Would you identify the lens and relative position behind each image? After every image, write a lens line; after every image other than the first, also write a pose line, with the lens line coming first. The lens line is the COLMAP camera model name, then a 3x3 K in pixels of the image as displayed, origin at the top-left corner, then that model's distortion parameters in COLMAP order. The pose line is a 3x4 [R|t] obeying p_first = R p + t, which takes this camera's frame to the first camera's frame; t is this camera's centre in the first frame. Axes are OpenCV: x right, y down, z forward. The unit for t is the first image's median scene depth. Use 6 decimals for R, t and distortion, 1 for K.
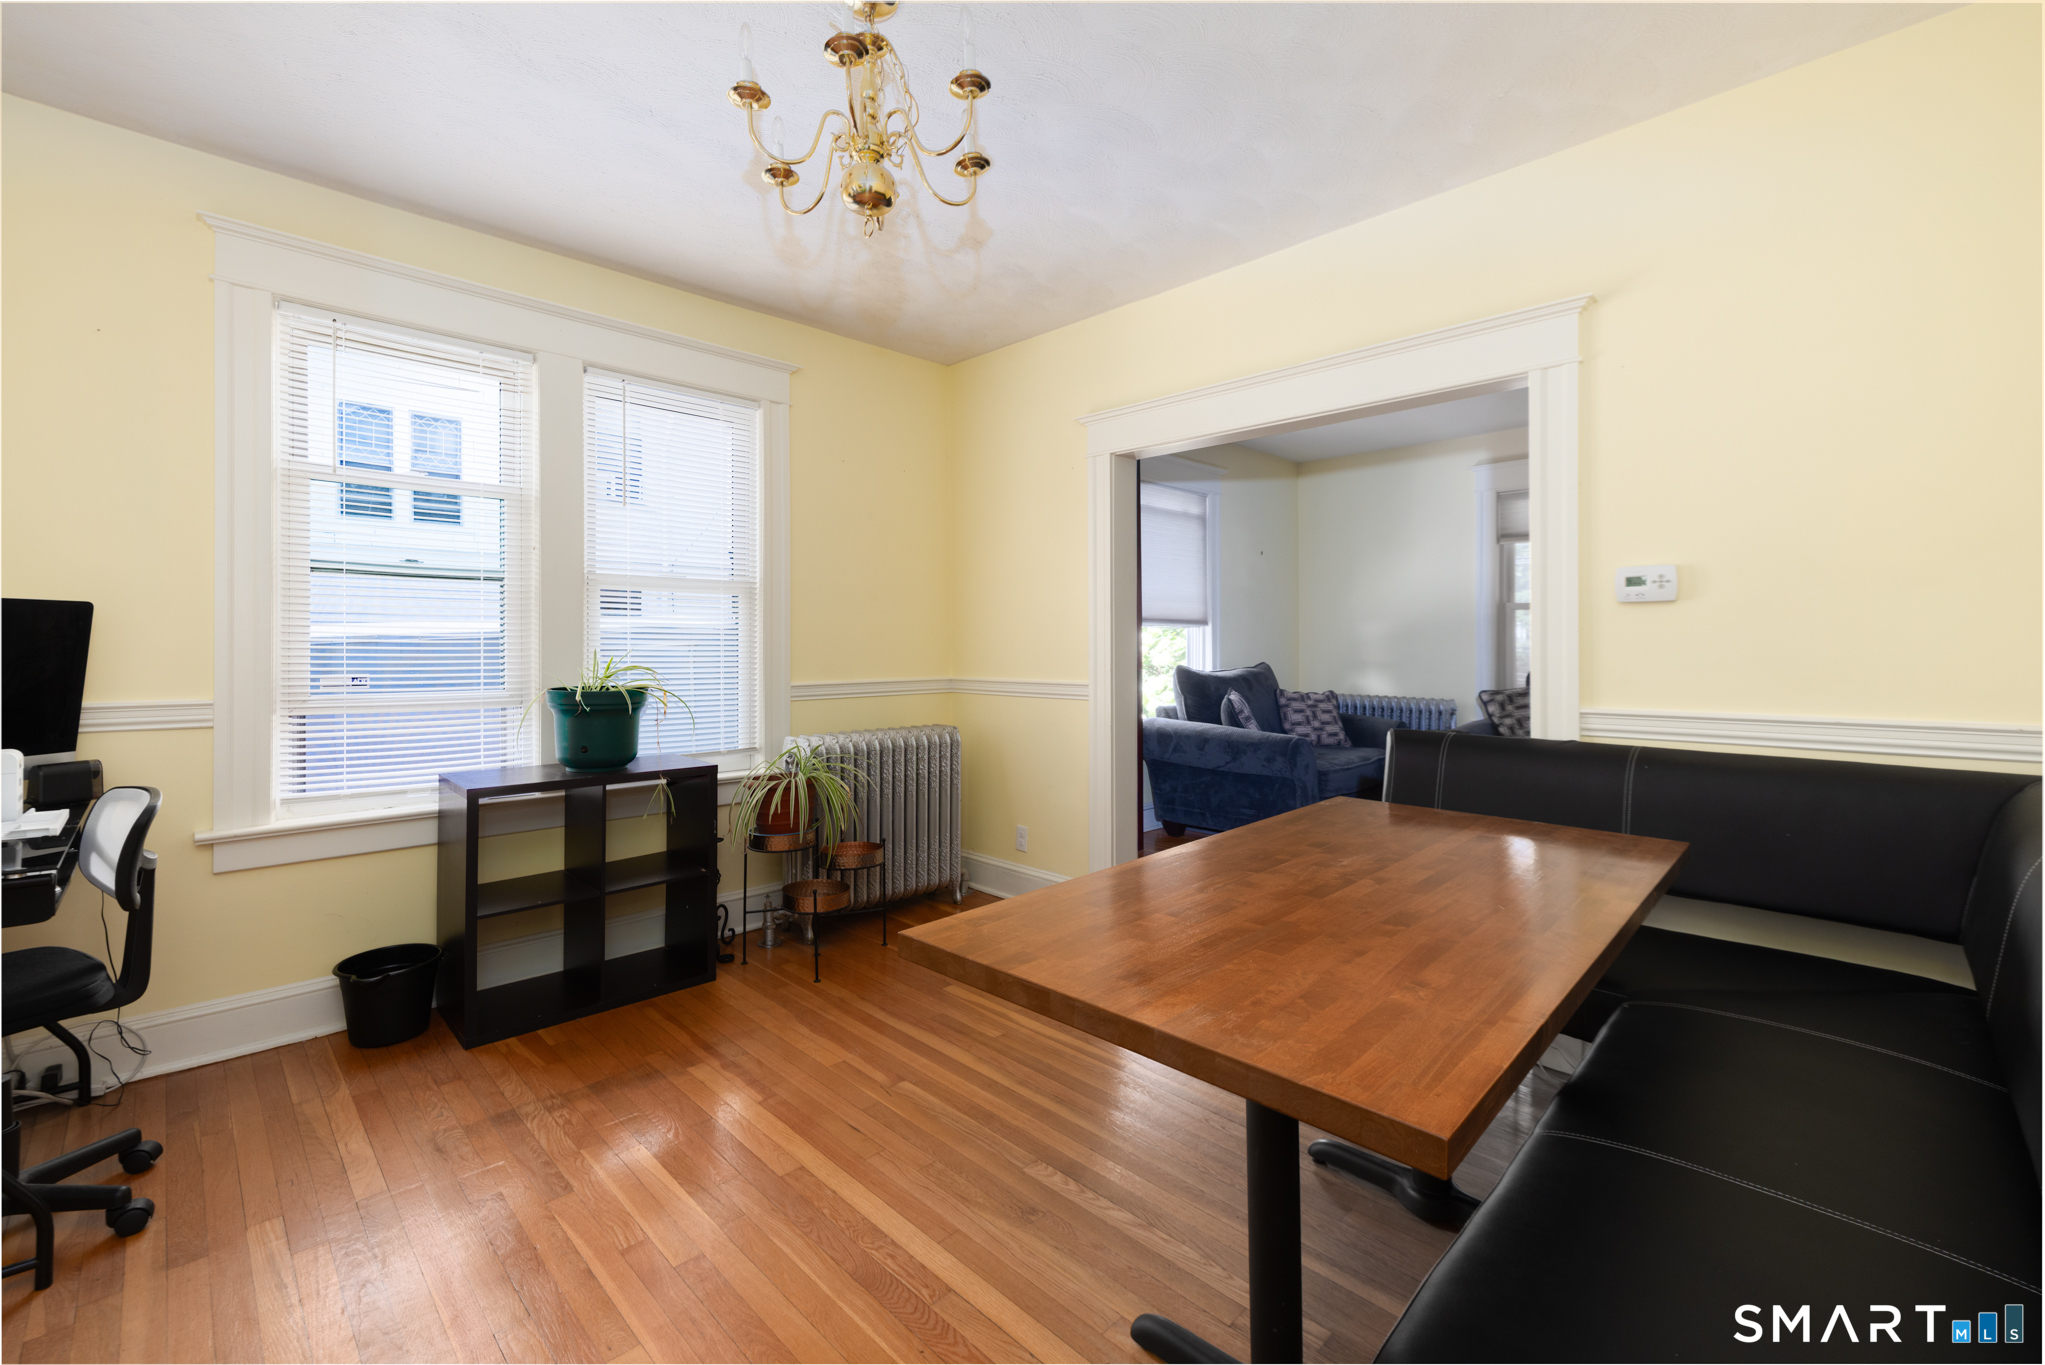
lens RADIAL K [[868.7, 0, 1042.7], [0, 868.7, 643.9], [0, 0, 1]] dist [0.000418, -0.000628]
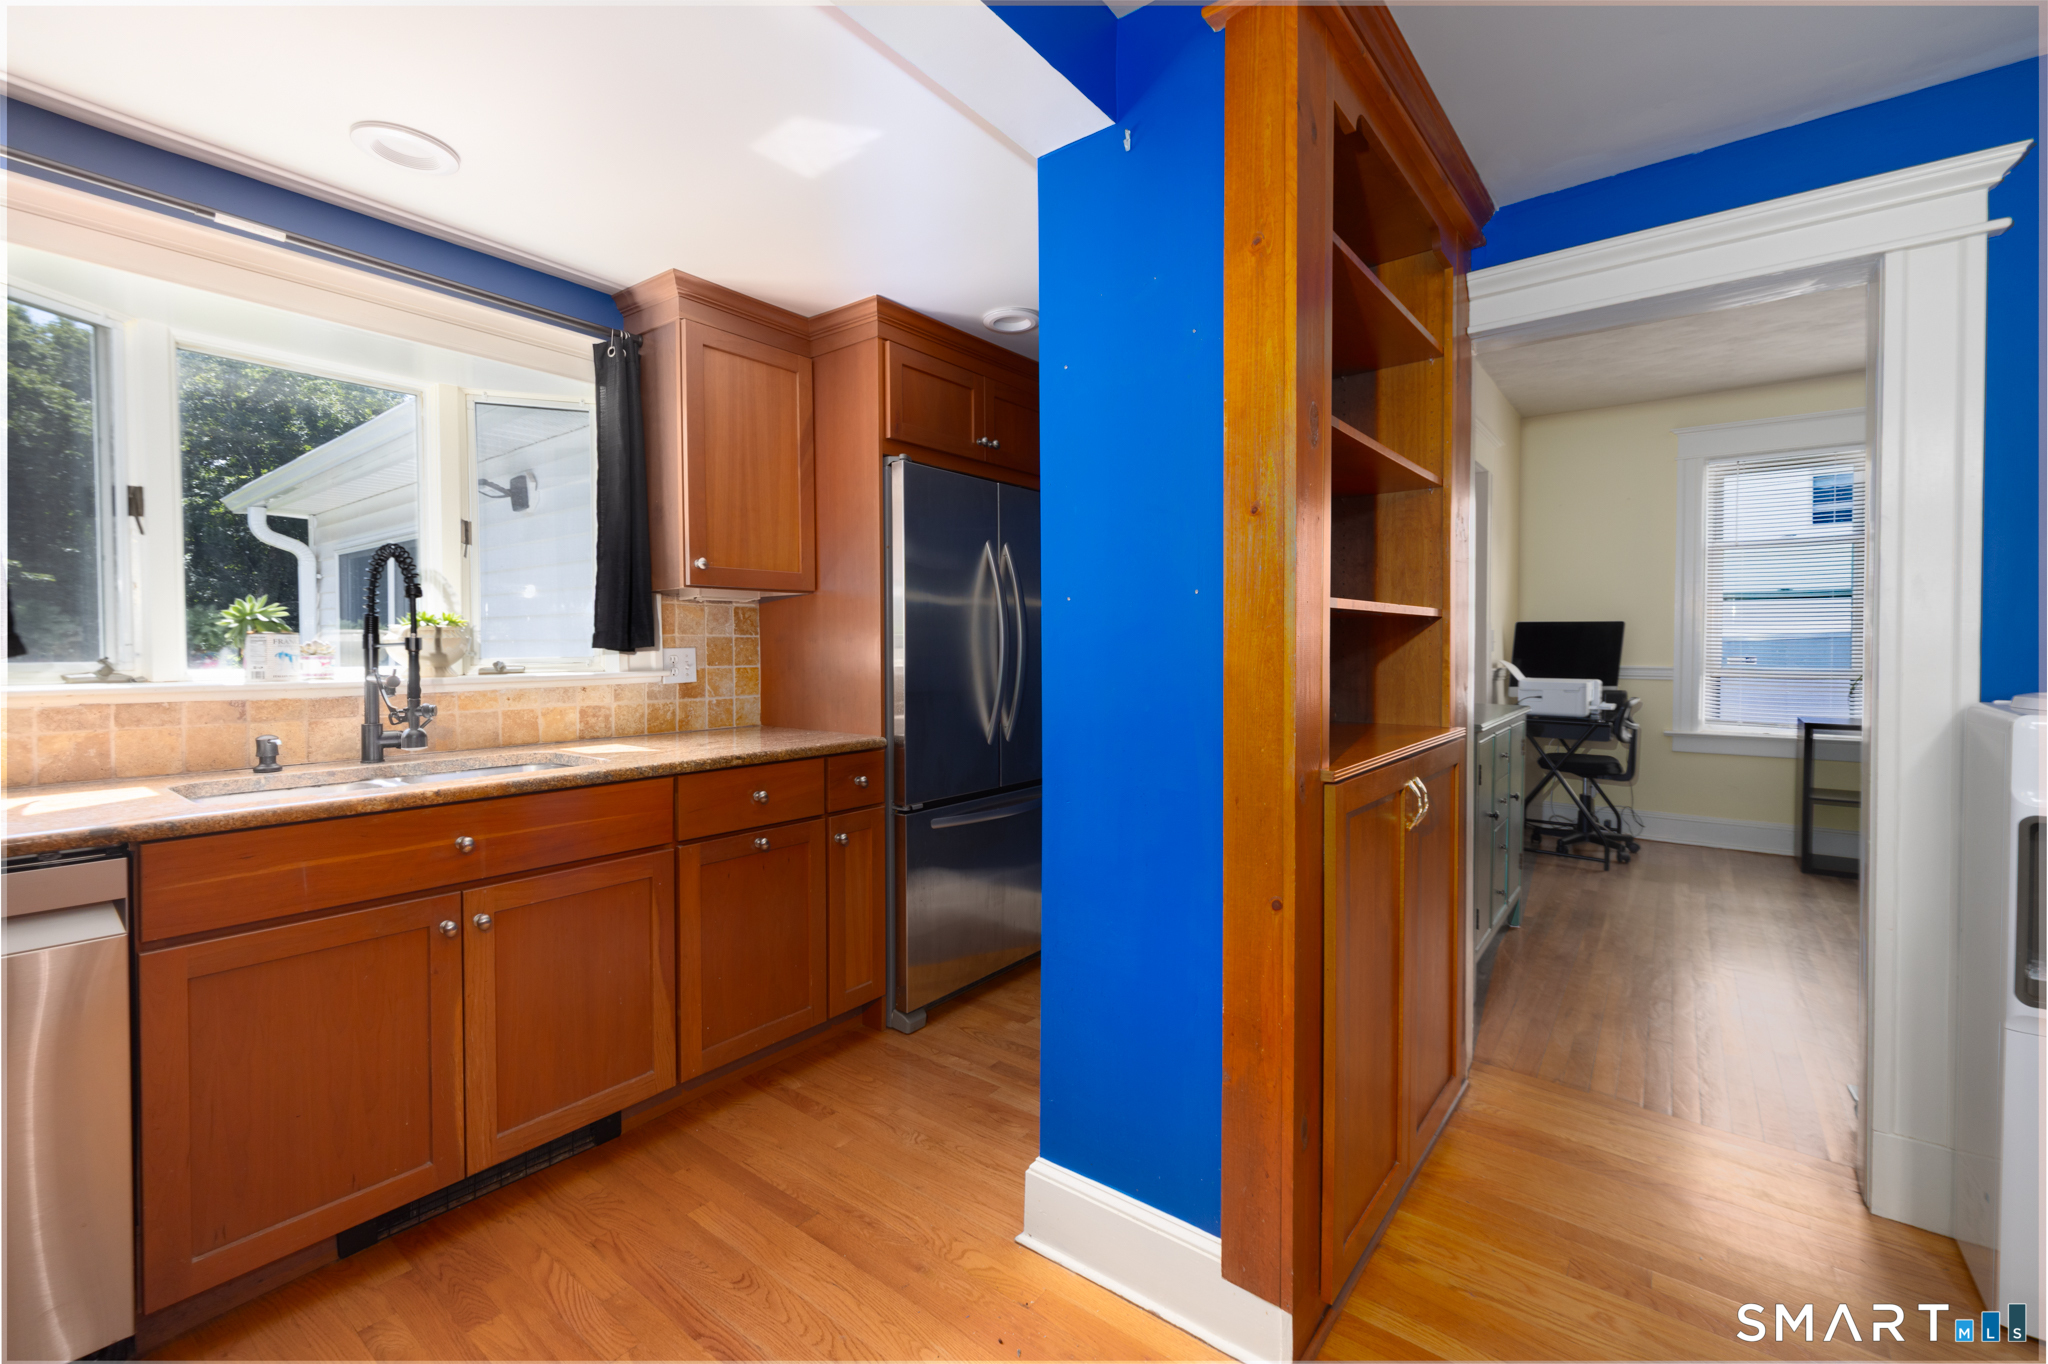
lens RADIAL K [[870.0, 0, 973.3], [0, 870.0, 669.5], [0, 0, 1]] dist [0.000418, -0.000628]
pose [[0.099976, 0.022804, -0.994728, 0.948210], [0.007887, 0.999688, 0.023710, 0.009393], [0.994959, -0.010216, 0.099765, -0.872687]]
